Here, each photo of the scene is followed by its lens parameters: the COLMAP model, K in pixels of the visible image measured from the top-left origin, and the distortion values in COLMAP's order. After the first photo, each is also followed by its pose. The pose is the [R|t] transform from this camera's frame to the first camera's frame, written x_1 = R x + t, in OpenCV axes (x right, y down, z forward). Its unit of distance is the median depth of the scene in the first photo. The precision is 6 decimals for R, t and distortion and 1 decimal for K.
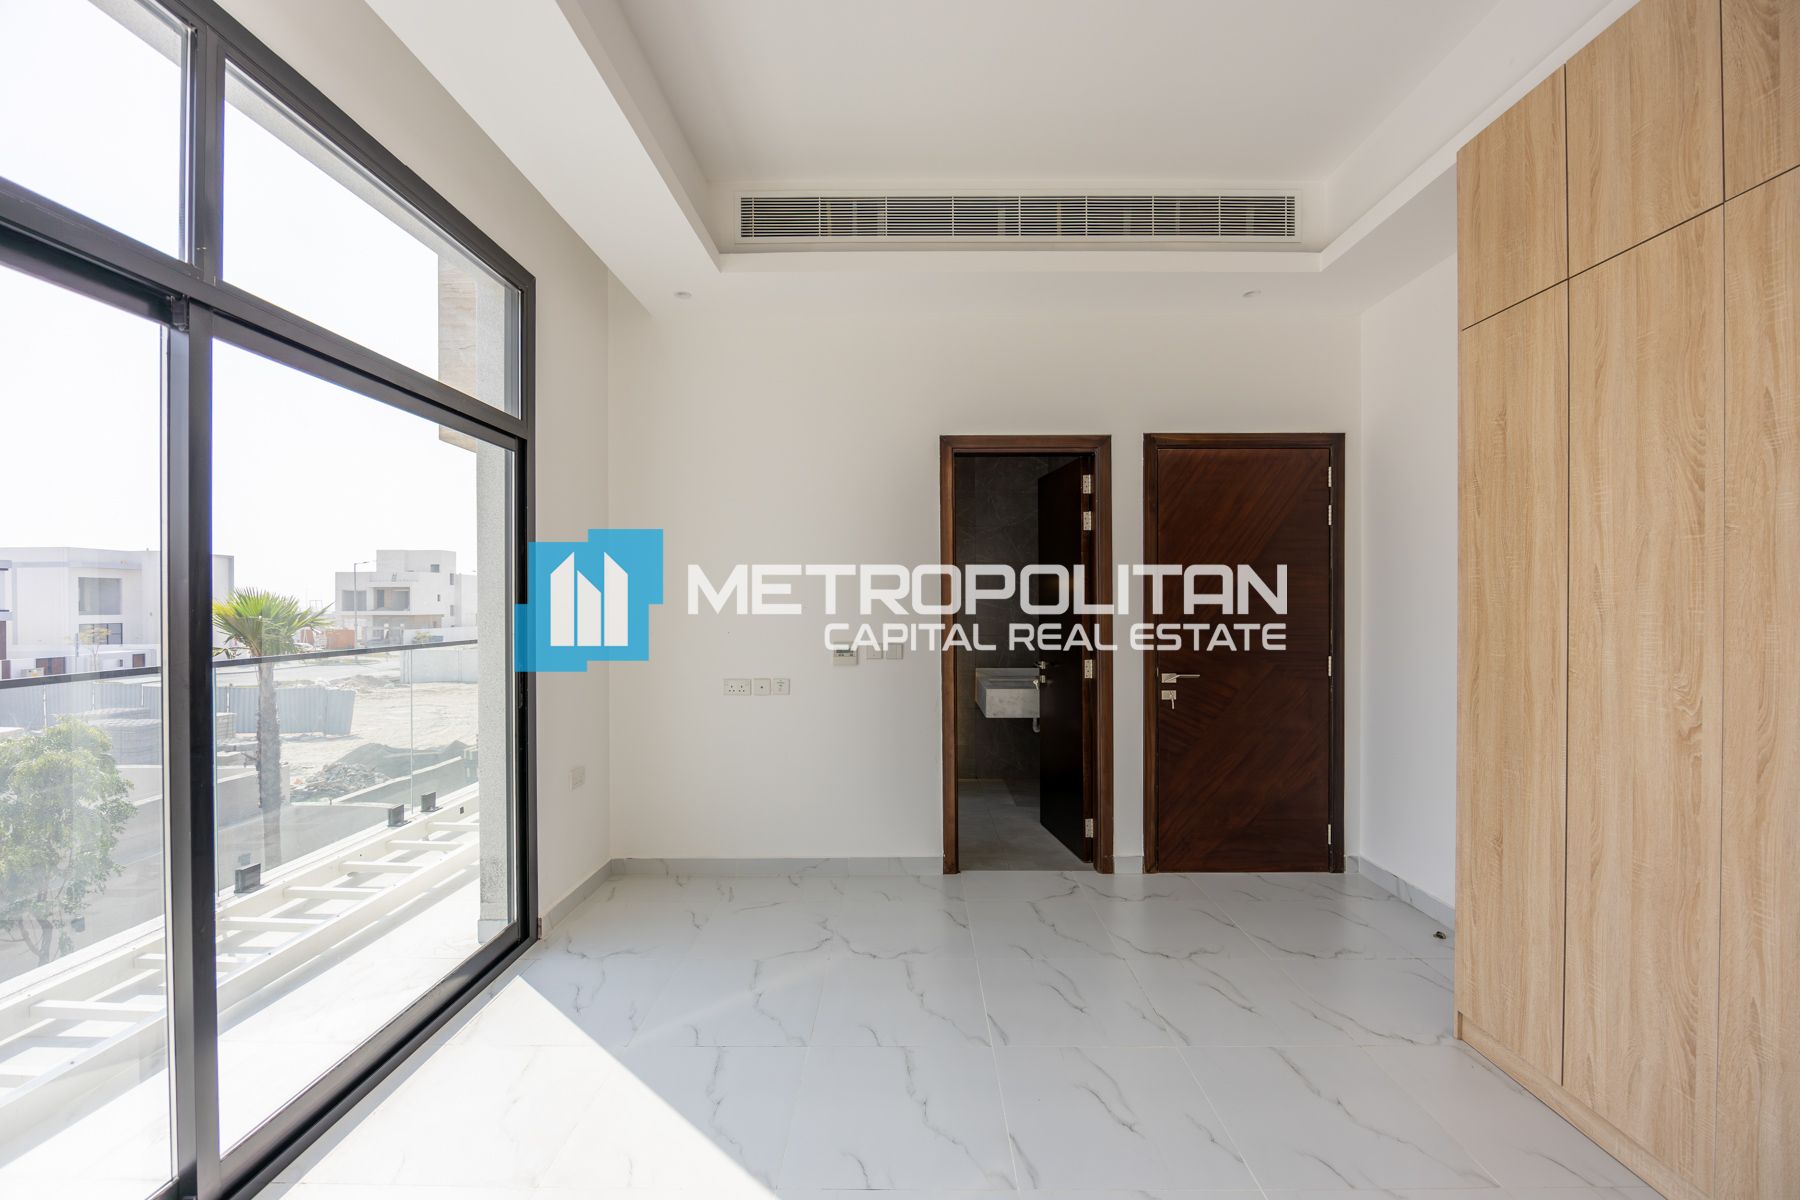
lens RADIAL K [[750.0, 0, 904.5], [0, 750.0, 614.1], [0, 0, 1]] dist [0.007289, -0.001207]
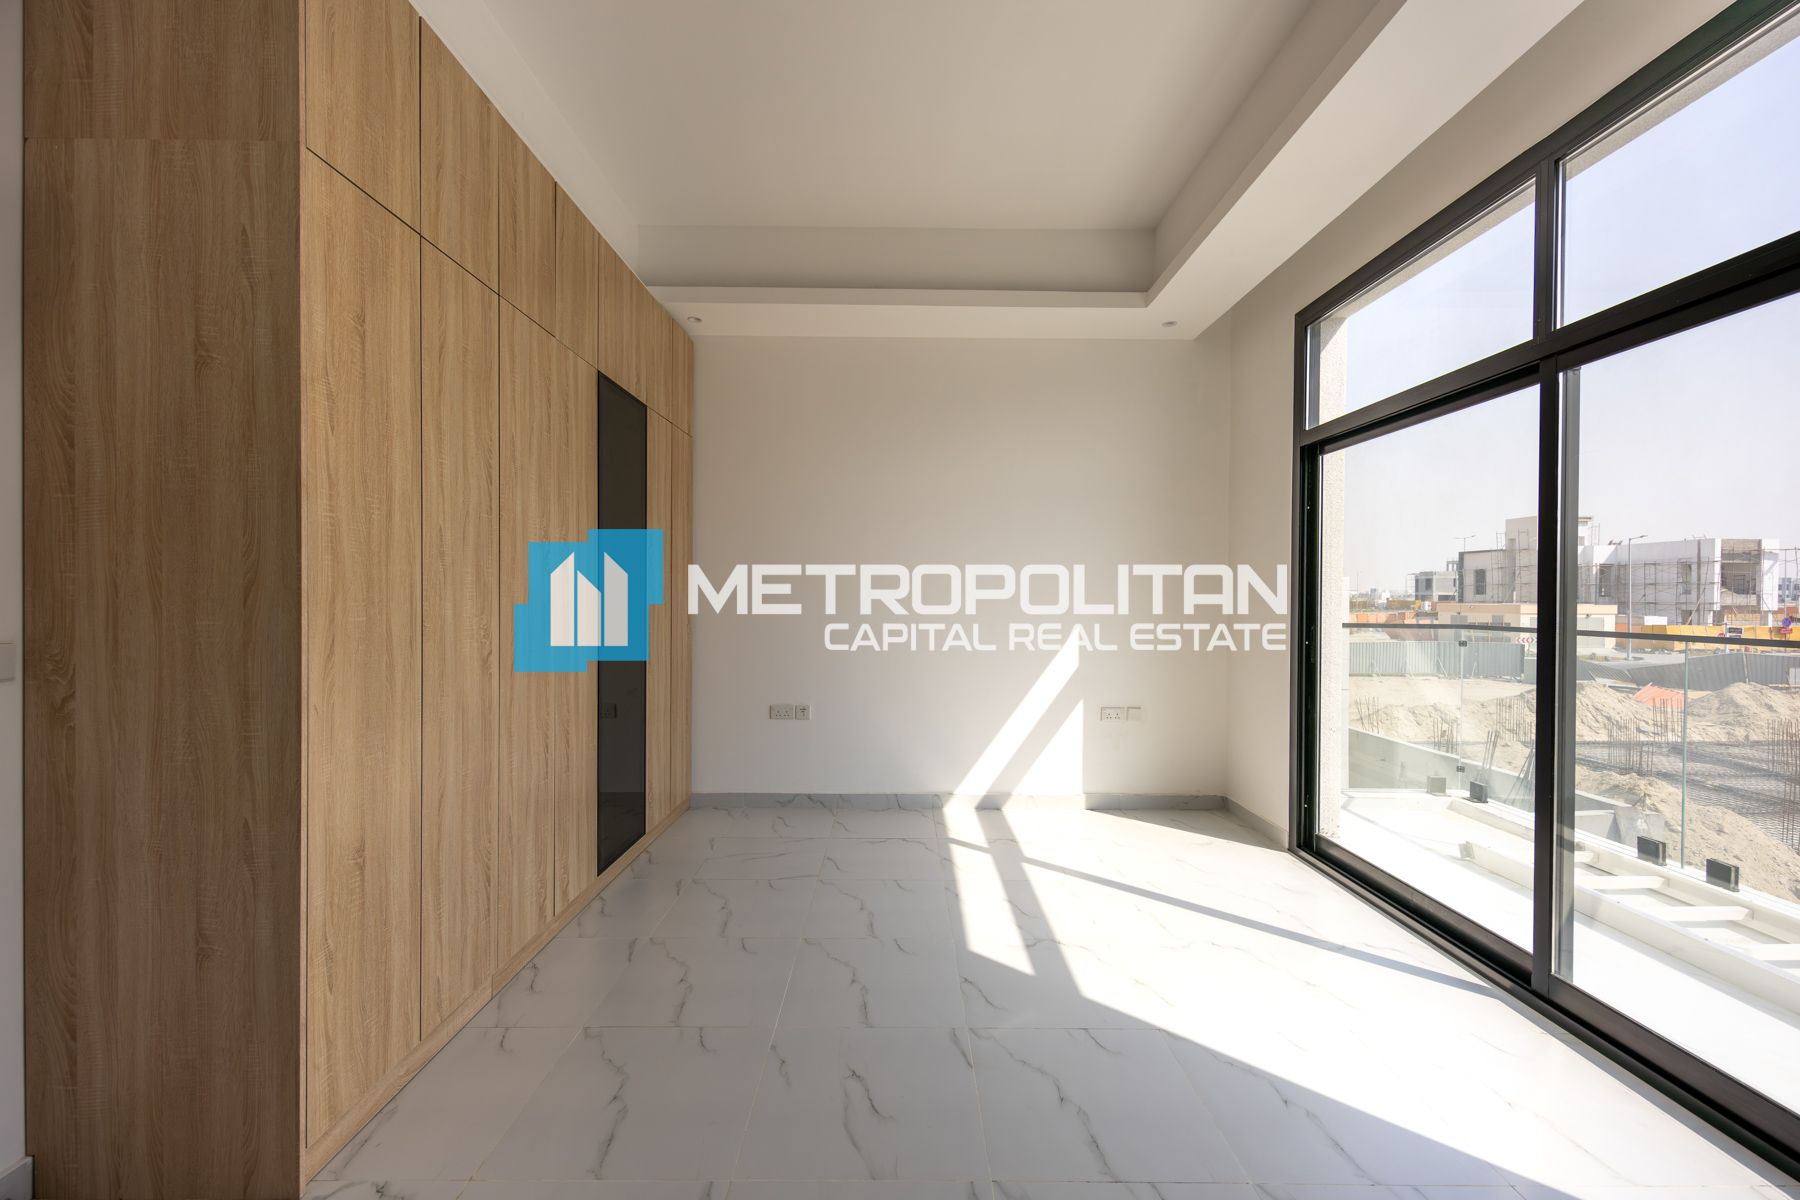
lens RADIAL K [[750.0, 0, 907.0], [0, 750.0, 595.5], [0, 0, 1]] dist [0.007289, -0.001207]
pose [[-0.999747, -0.003108, -0.022299, 0.241501], [-0.003364, 0.999929, 0.011467, 0.020073], [0.022262, 0.011540, -0.999686, 1.928921]]
